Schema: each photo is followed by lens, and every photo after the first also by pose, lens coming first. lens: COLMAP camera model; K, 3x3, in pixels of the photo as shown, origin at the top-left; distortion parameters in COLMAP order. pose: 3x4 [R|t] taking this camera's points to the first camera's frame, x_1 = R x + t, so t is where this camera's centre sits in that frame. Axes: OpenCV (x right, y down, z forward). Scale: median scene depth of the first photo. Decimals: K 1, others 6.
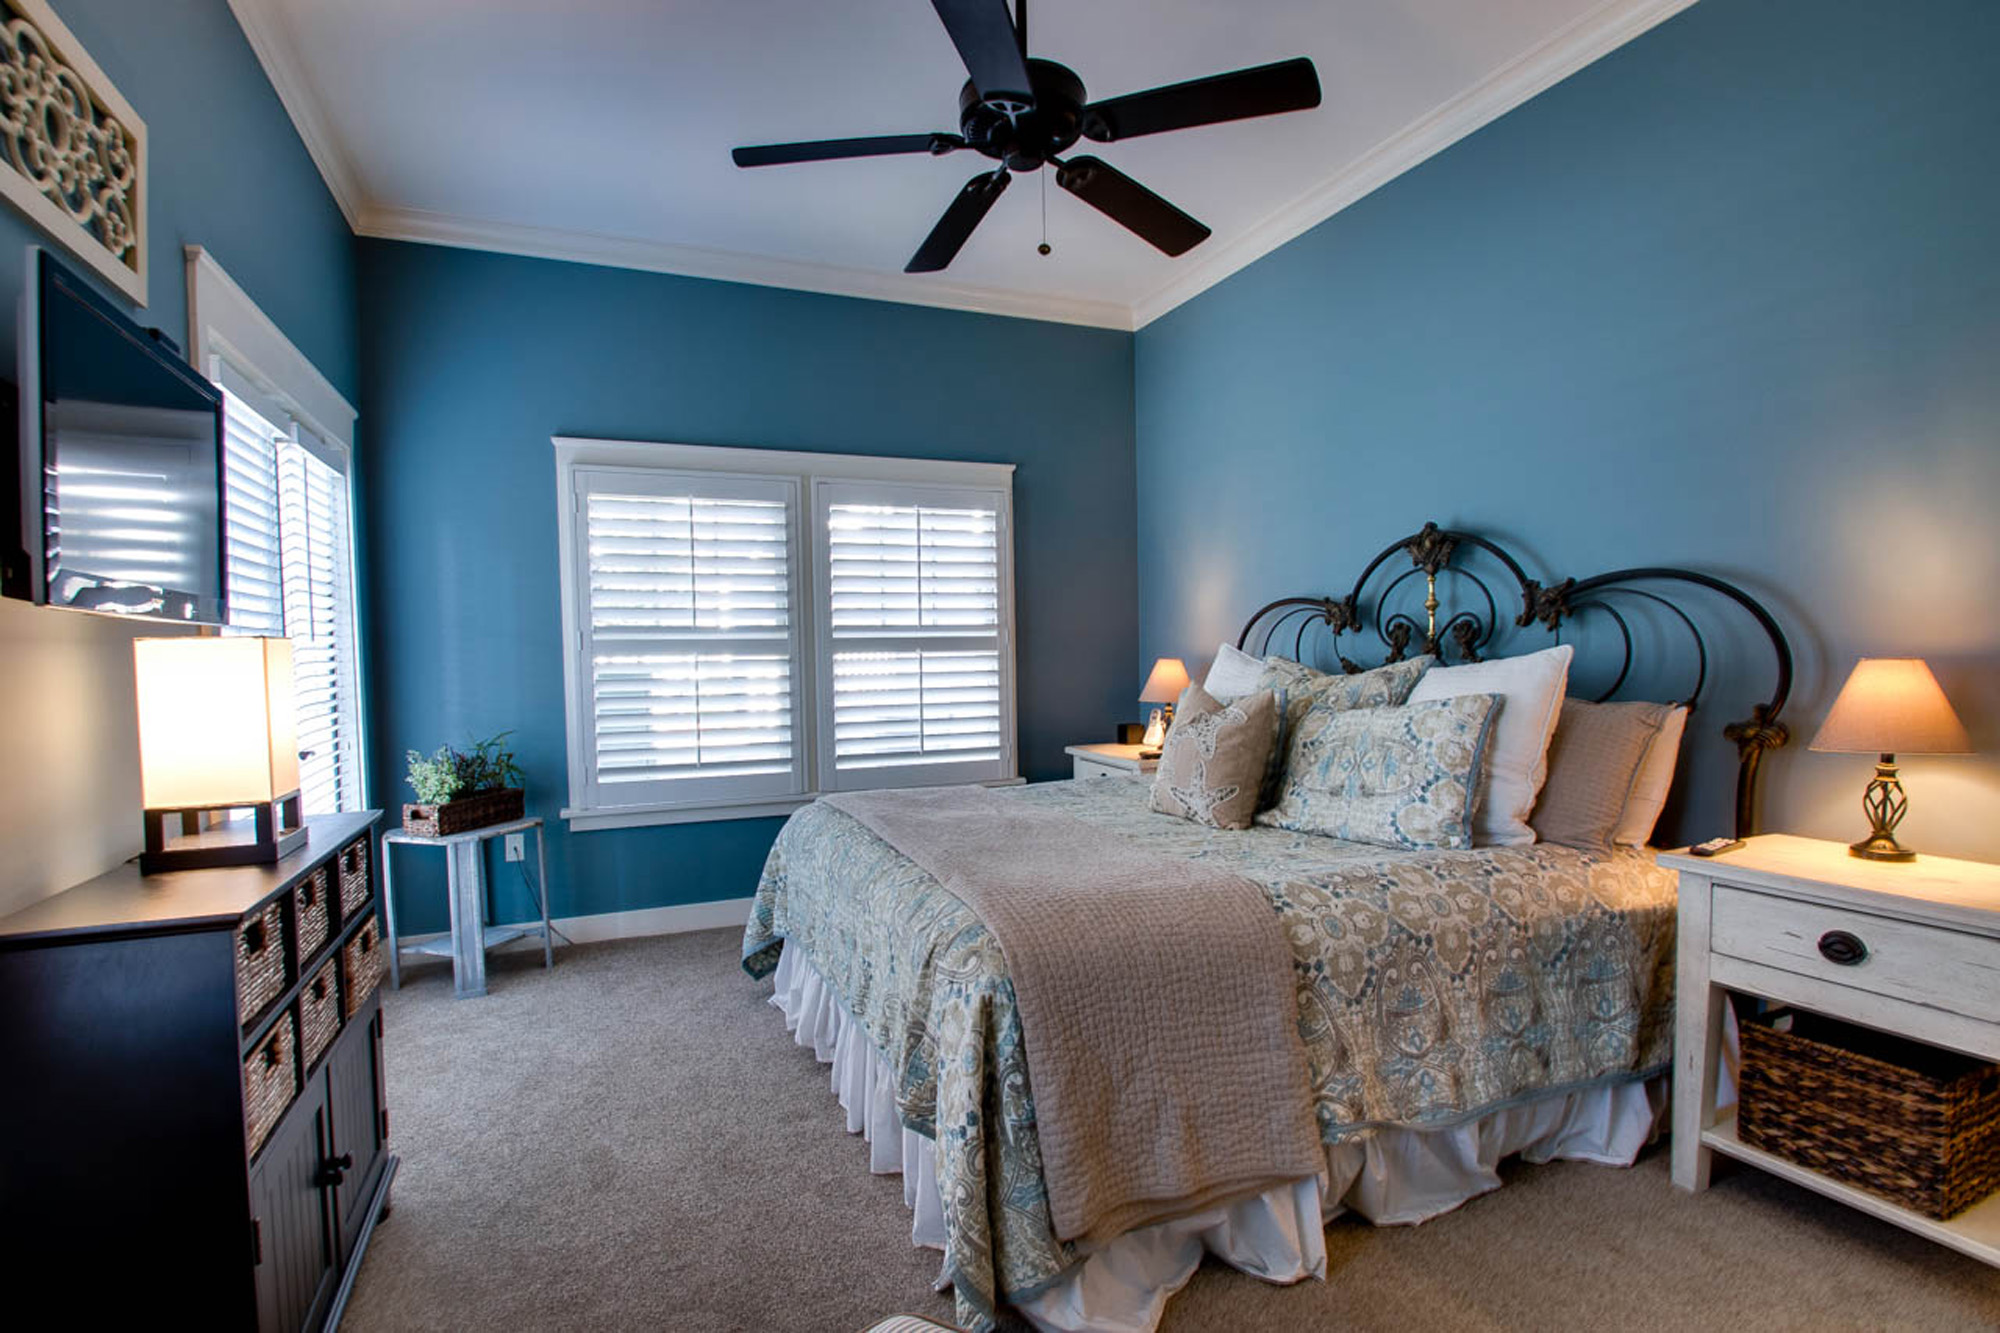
lens RADIAL K [[970.5, 0, 992.5], [0, 970.5, 677.6], [0, 0, 1]] dist [-0.007536, -0.005189]
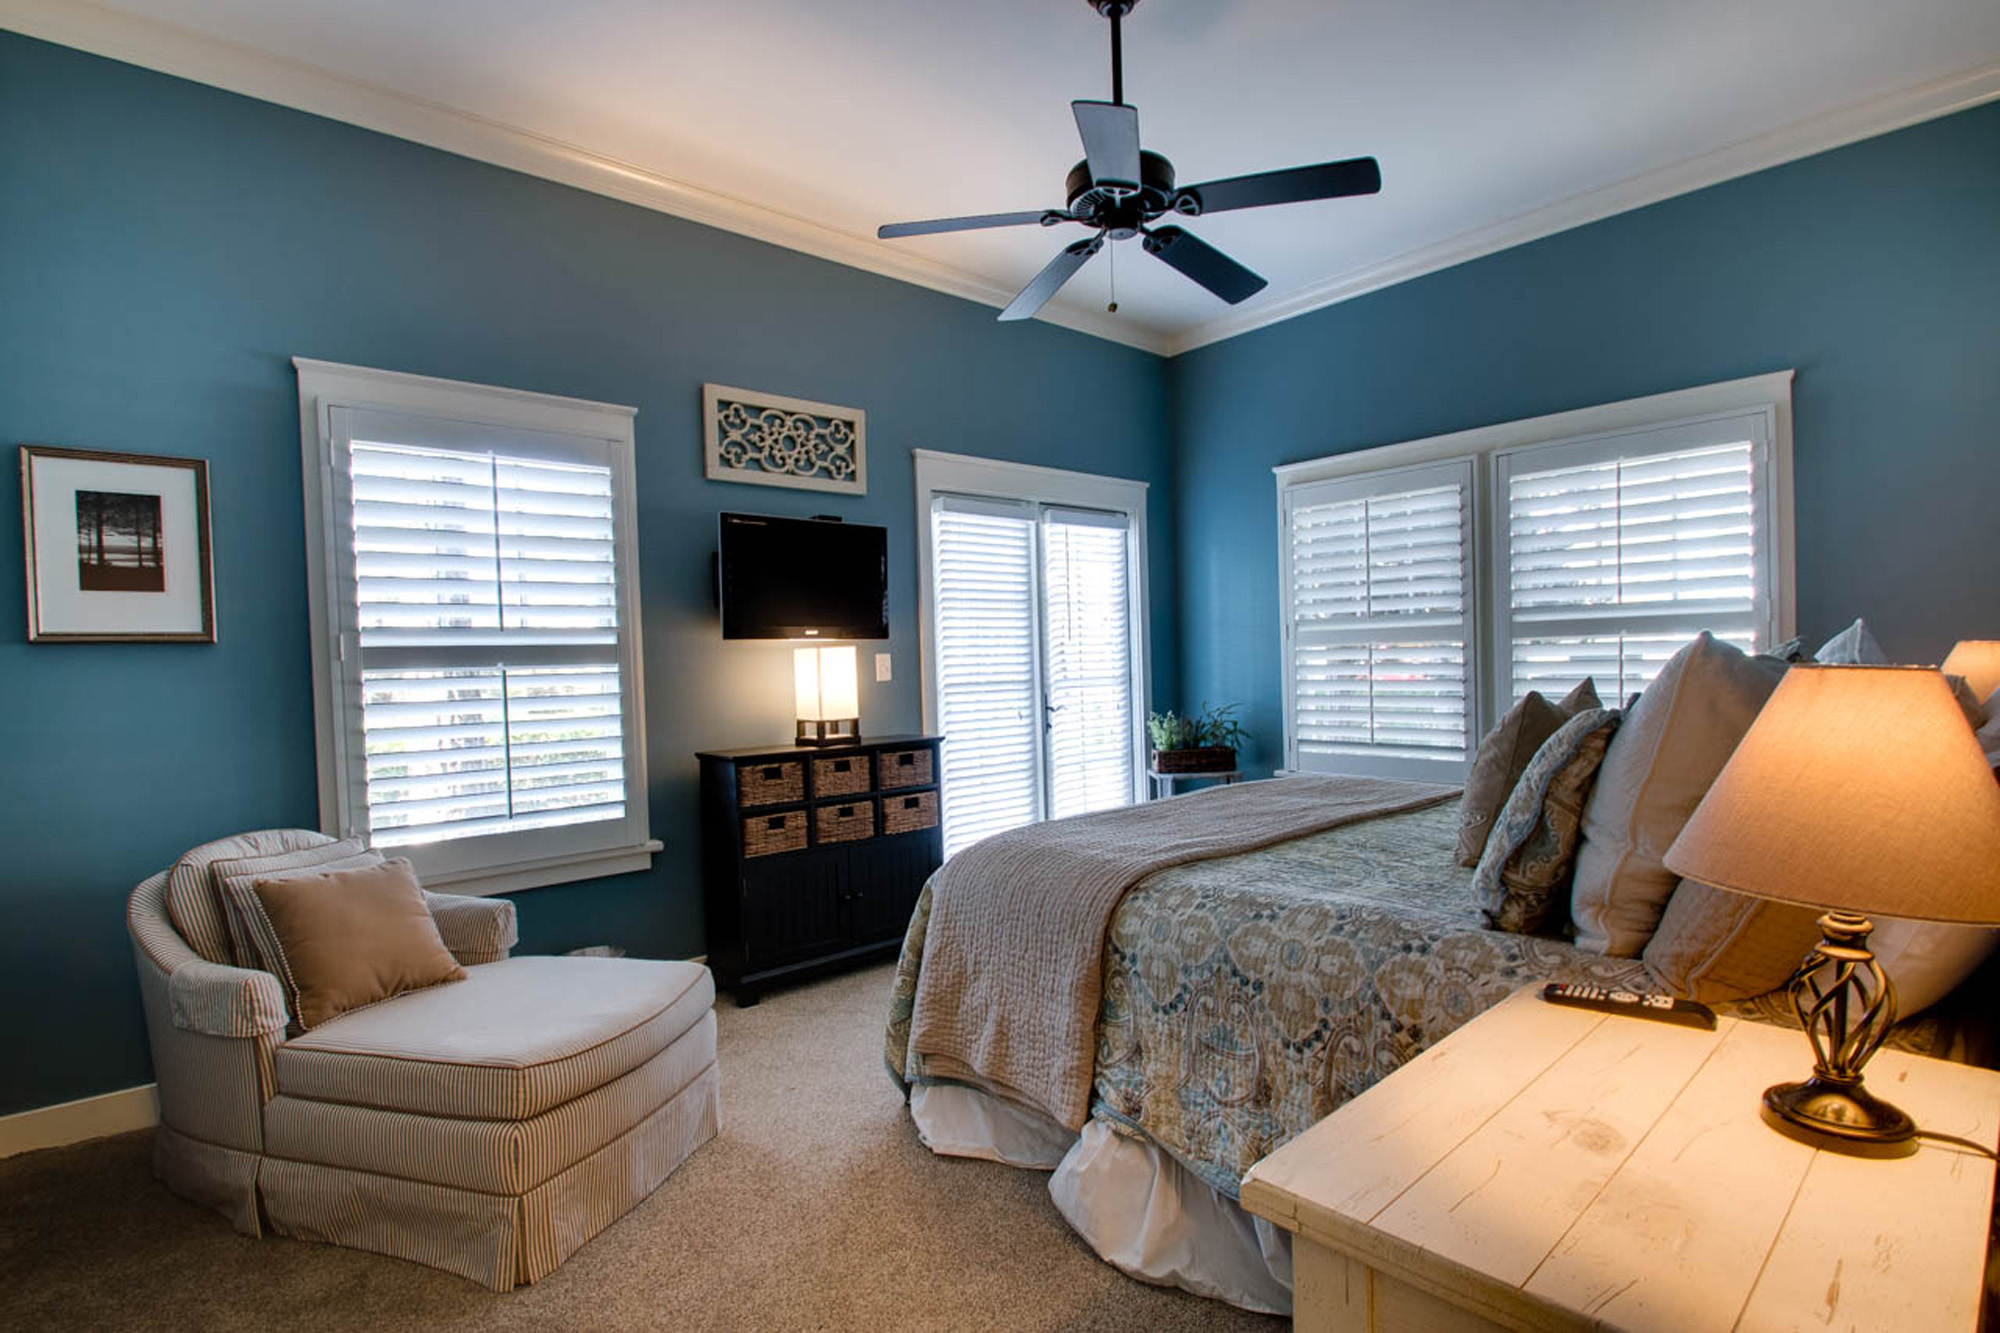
lens RADIAL K [[970.5, 0, 983.9], [0, 970.5, 669.6], [0, 0, 1]] dist [-0.007536, -0.005189]
pose [[0.324643, 0.017898, -0.945667, 1.135380], [-0.000671, 0.999825, 0.018693, -0.025358], [0.945836, -0.005434, 0.324598, 0.470155]]
